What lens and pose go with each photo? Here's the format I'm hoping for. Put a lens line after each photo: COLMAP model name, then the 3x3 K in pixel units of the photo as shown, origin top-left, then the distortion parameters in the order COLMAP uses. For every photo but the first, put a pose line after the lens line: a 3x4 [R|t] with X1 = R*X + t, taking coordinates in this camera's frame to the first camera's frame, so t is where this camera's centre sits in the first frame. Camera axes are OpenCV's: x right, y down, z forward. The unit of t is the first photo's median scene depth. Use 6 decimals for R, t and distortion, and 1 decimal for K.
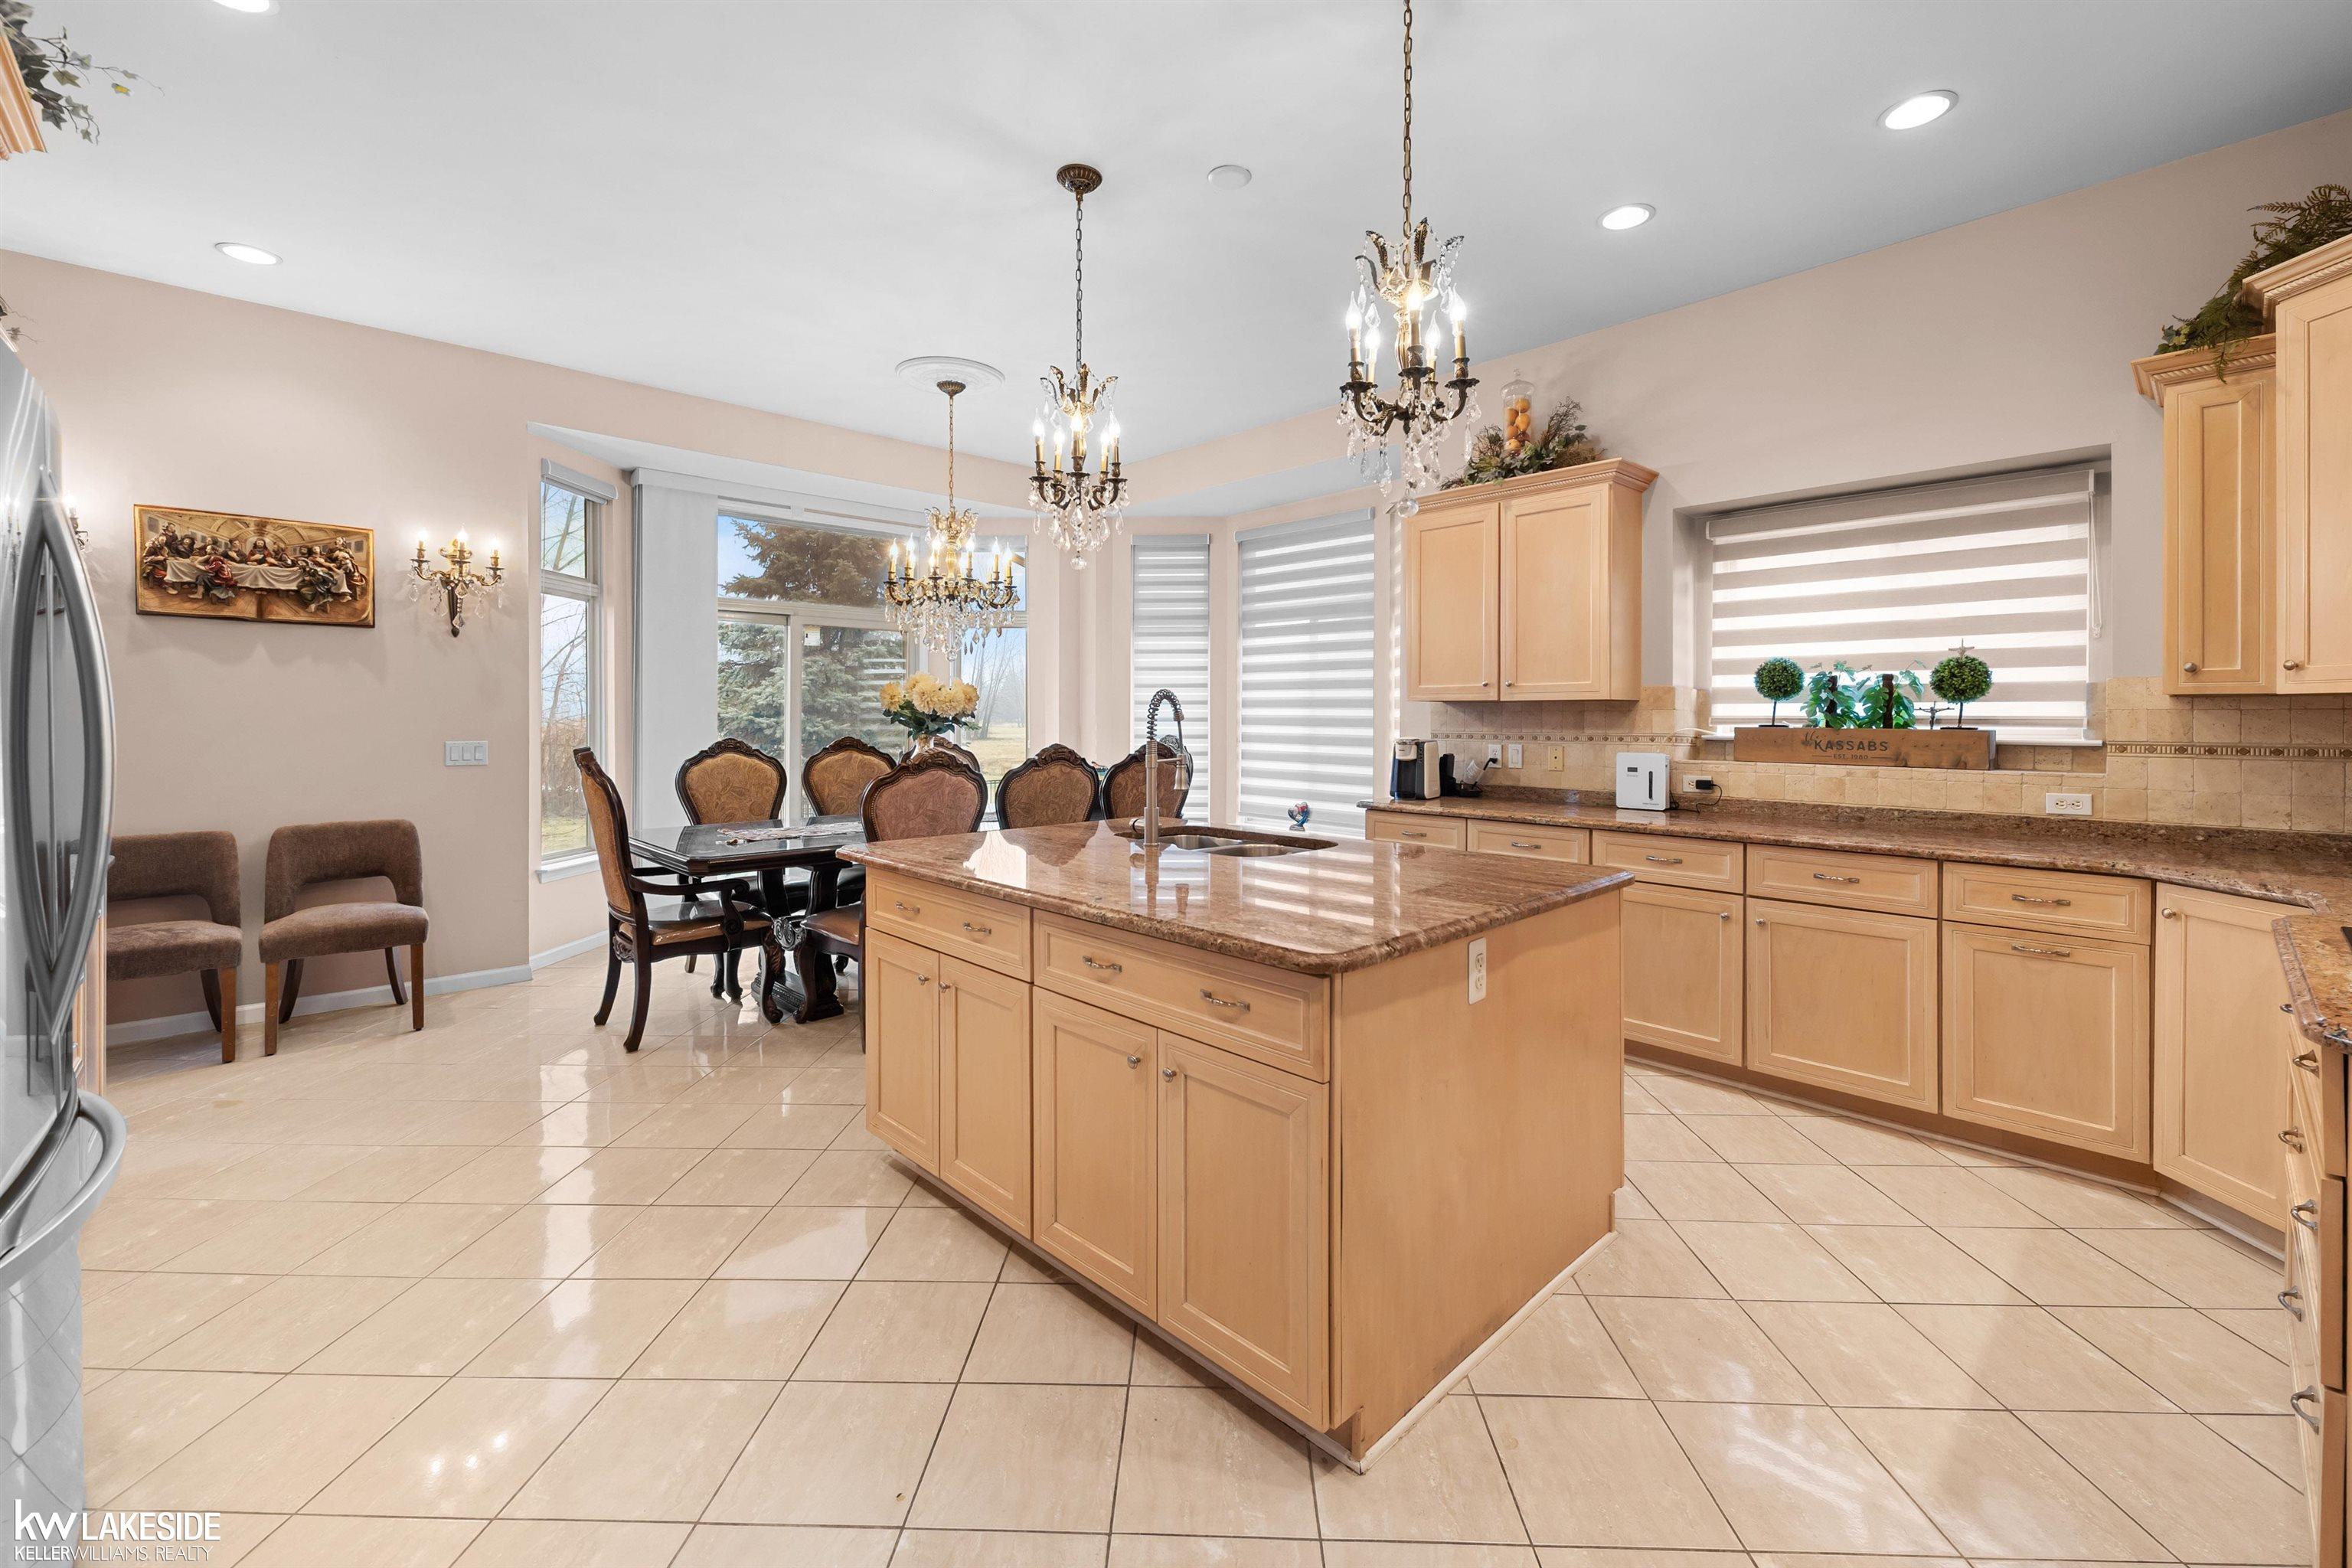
lens RADIAL K [[975.8, 0, 1159.7], [0, 975.8, 718.6], [0, 0, 1]] dist [-0.002045, -0.002389]
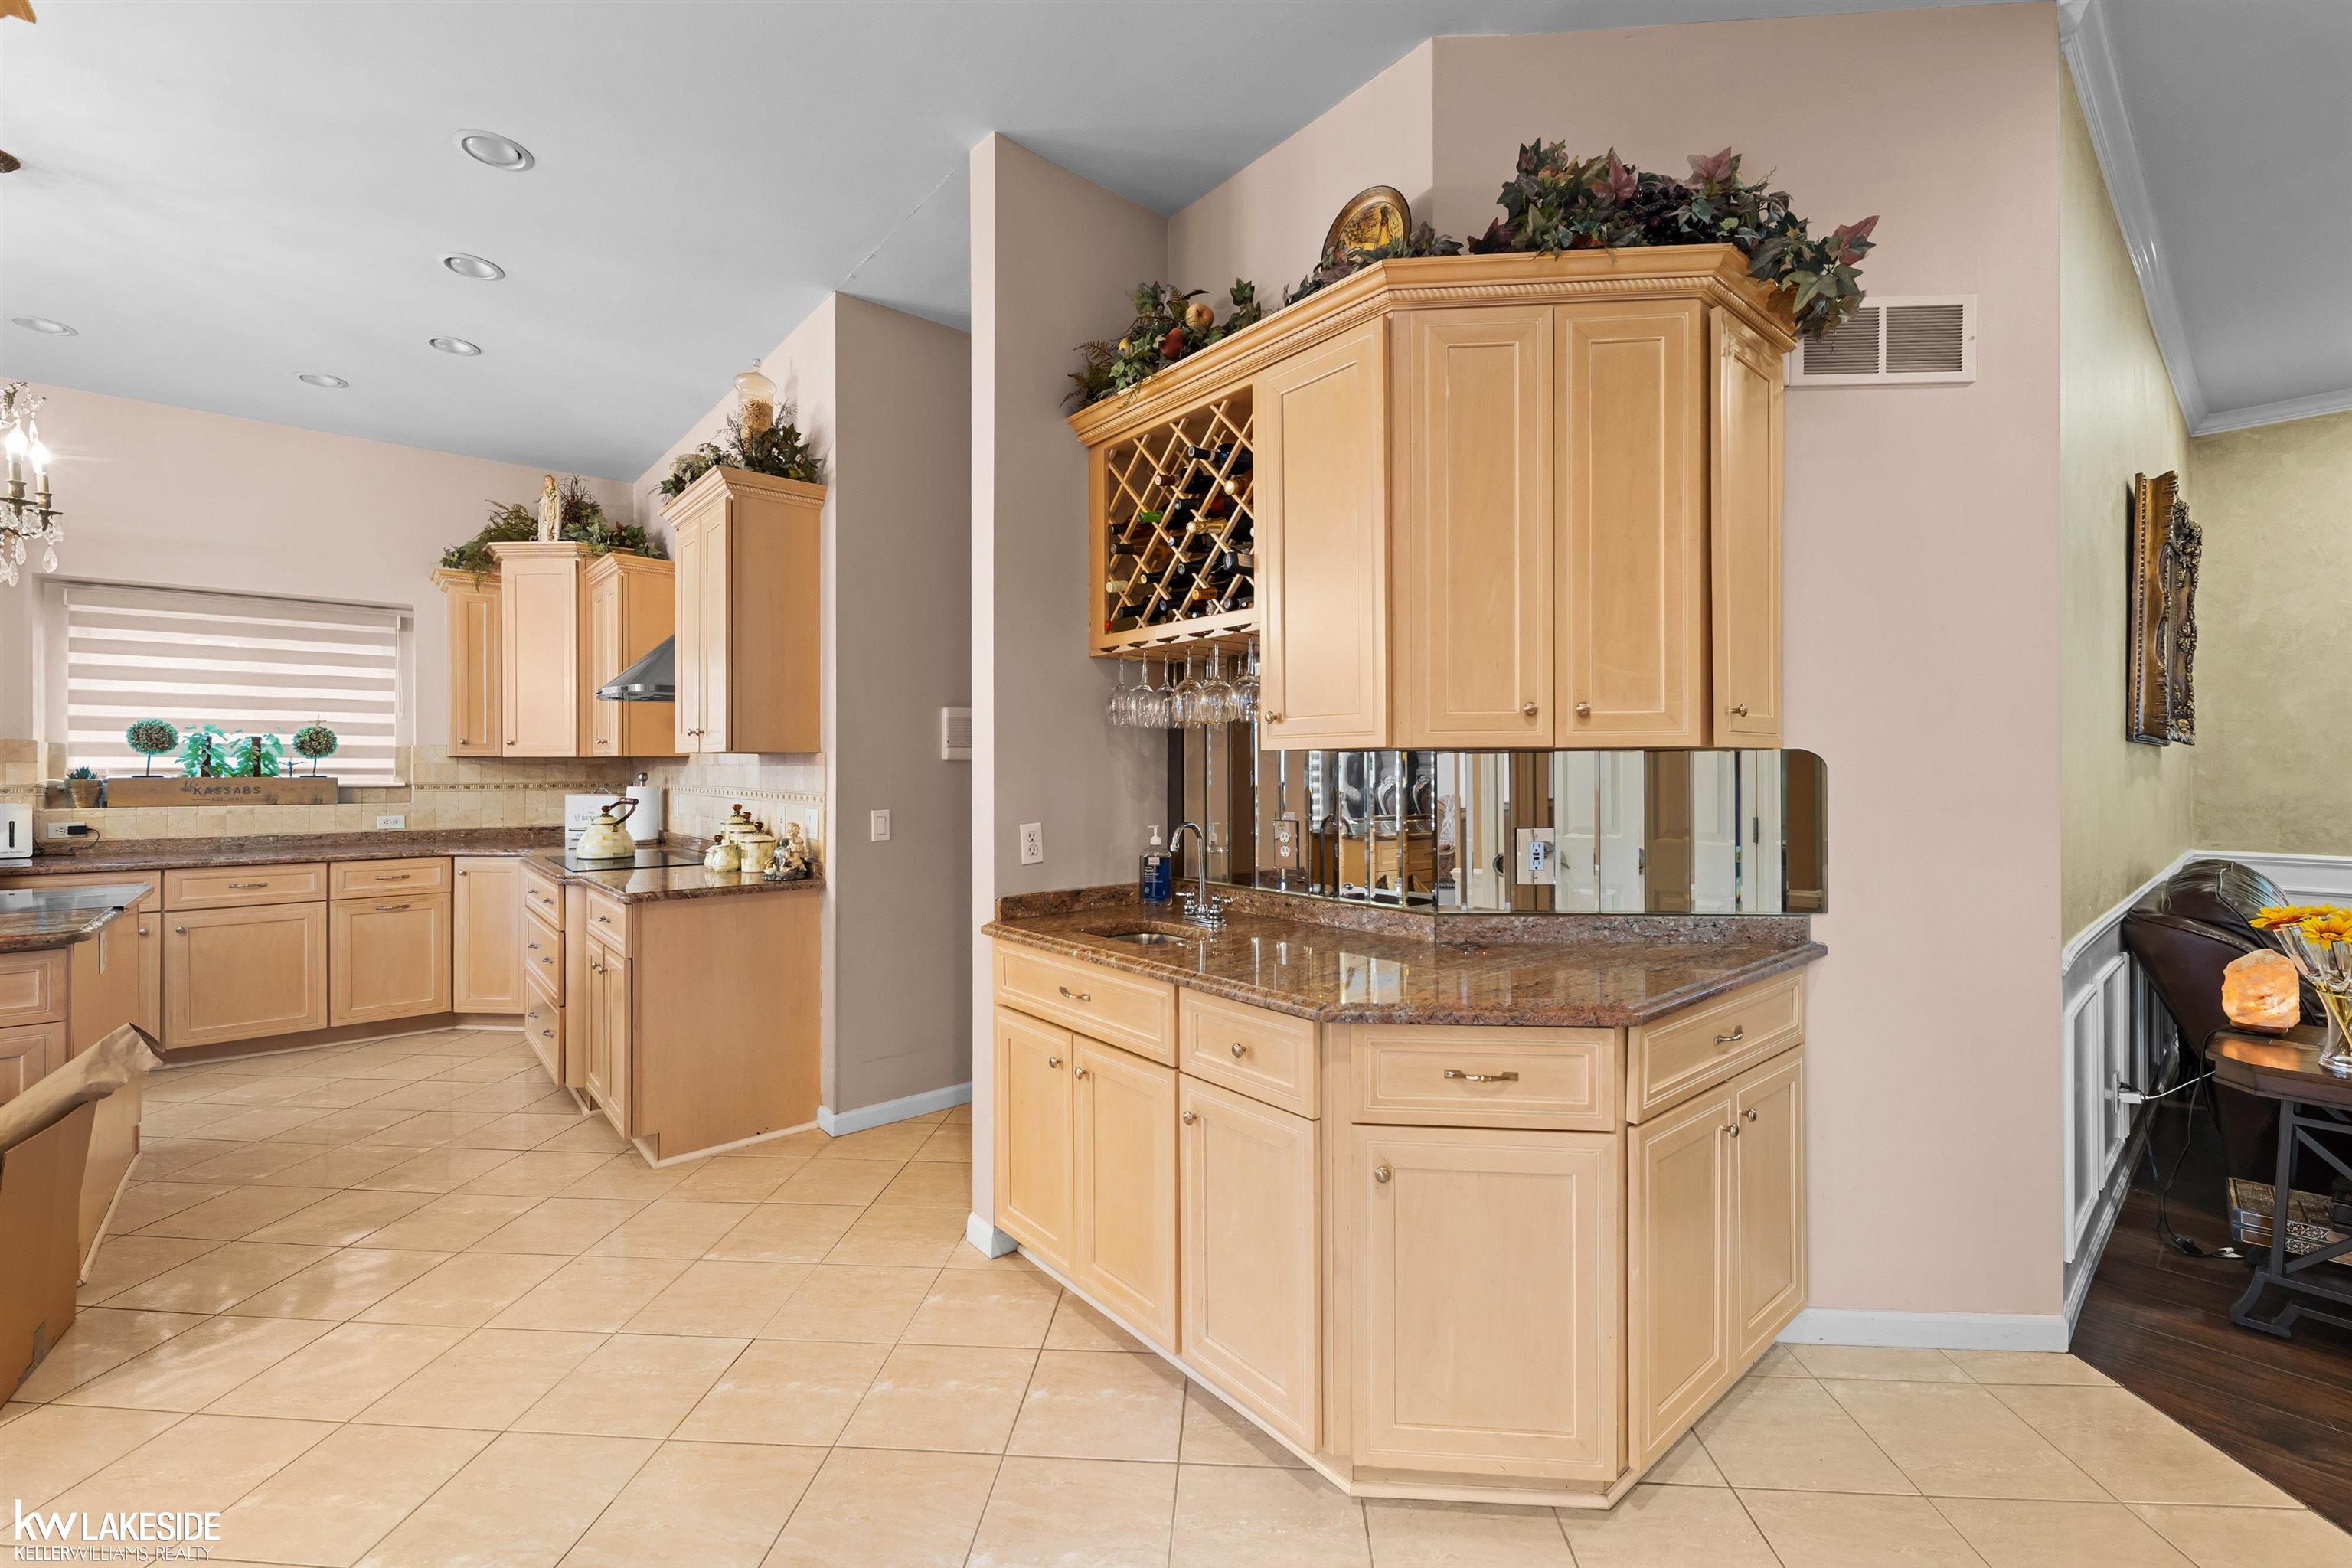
lens RADIAL K [[975.8, 0, 1208.2], [0, 975.8, 773.0], [0, 0, 1]] dist [-0.002045, -0.002389]
pose [[0.030134, -0.005829, 0.999529, -0.563858], [0.004369, 0.999974, 0.005700, 0.002678], [-0.999536, 0.004196, 0.030159, -0.356197]]
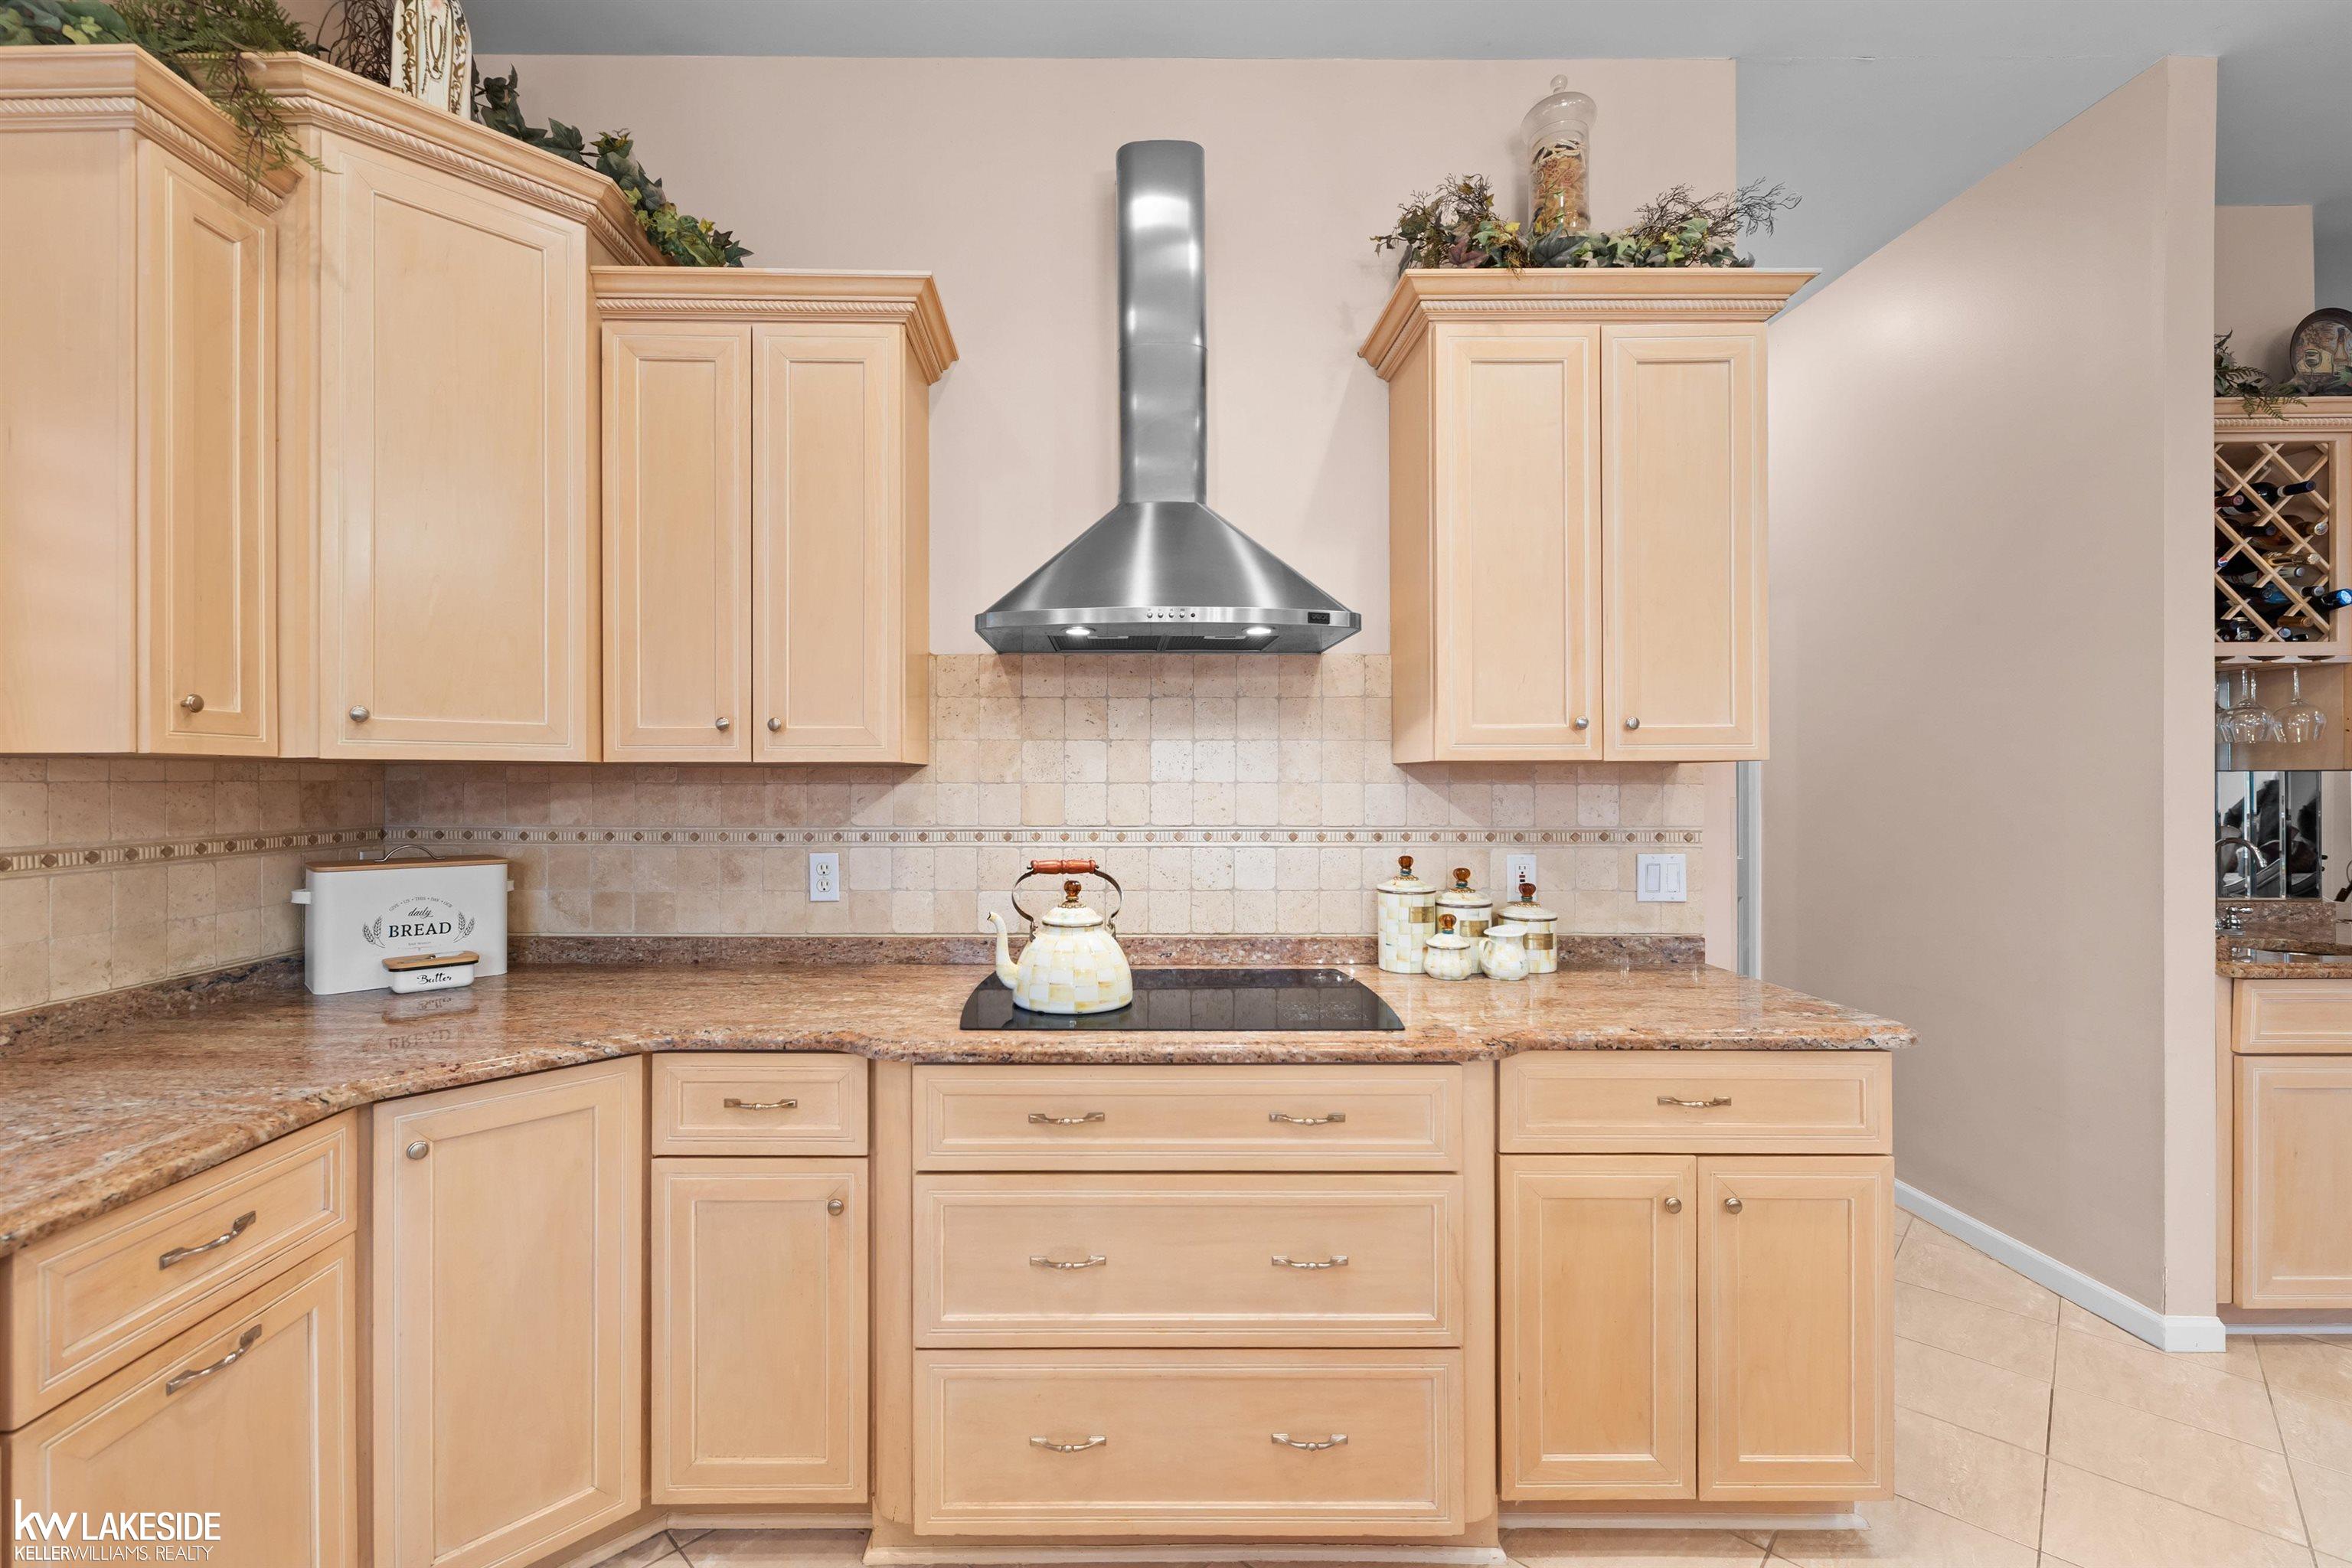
lens RADIAL K [[975.8, 0, 1034.6], [0, 975.8, 786.5], [0, 0, 1]] dist [-0.002045, -0.002389]
pose [[-0.724304, 0.001487, 0.689479, 0.283183], [0.008937, 0.999934, 0.007233, -0.004987], [-0.689423, 0.011401, -0.724269, 0.818907]]
